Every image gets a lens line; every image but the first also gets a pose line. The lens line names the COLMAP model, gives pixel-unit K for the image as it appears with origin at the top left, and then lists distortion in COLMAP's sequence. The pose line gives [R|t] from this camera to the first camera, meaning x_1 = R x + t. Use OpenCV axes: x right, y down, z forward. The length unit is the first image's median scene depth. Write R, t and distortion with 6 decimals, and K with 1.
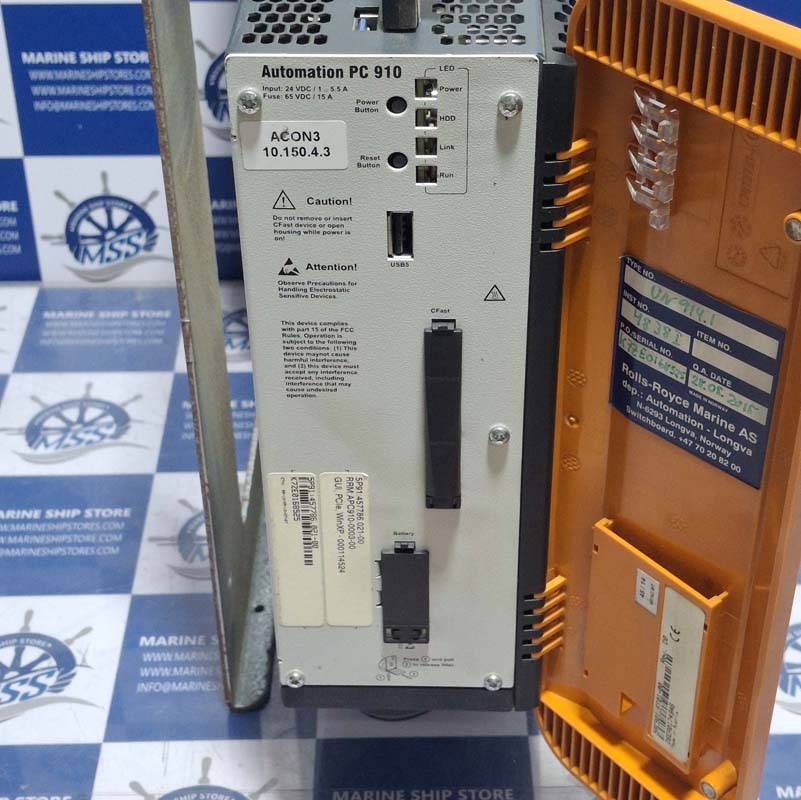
lens RADIAL K [[1562.4, 0, 434.4], [0, 1562.4, 400.5], [0, 0, 1]] dist [0.232771, -0.559585]
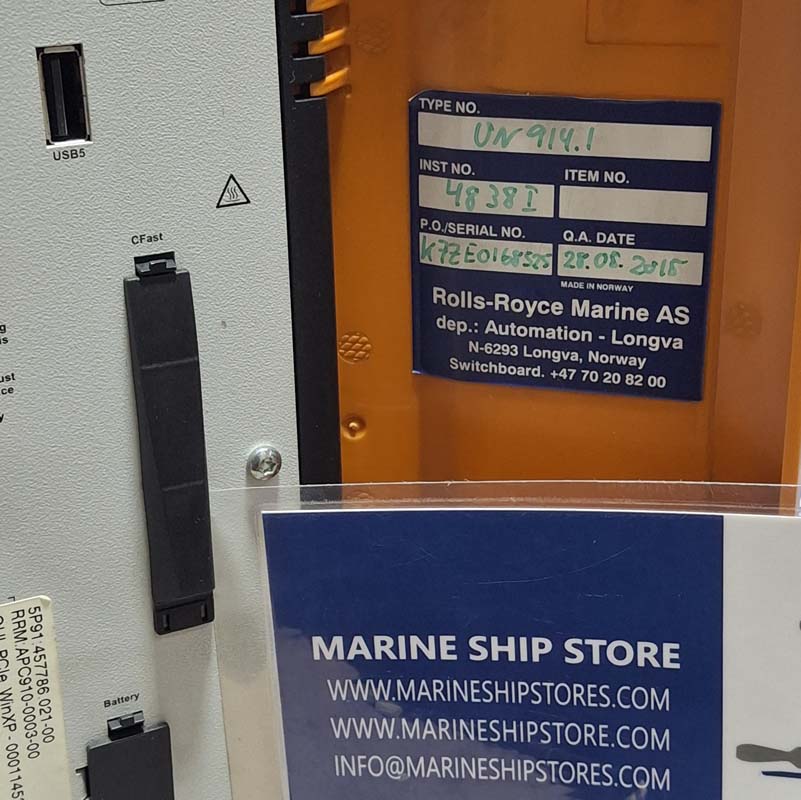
lens RADIAL K [[1562.4, 0, 434.4], [0, 1562.4, 400.5], [0, 0, 1]] dist [0.232771, -0.559585]
pose [[0.869251, -0.188692, 0.456945, -0.185608], [0.305296, 0.931878, -0.195955, 0.148618], [-0.388842, 0.309837, 0.867642, 0.474419]]
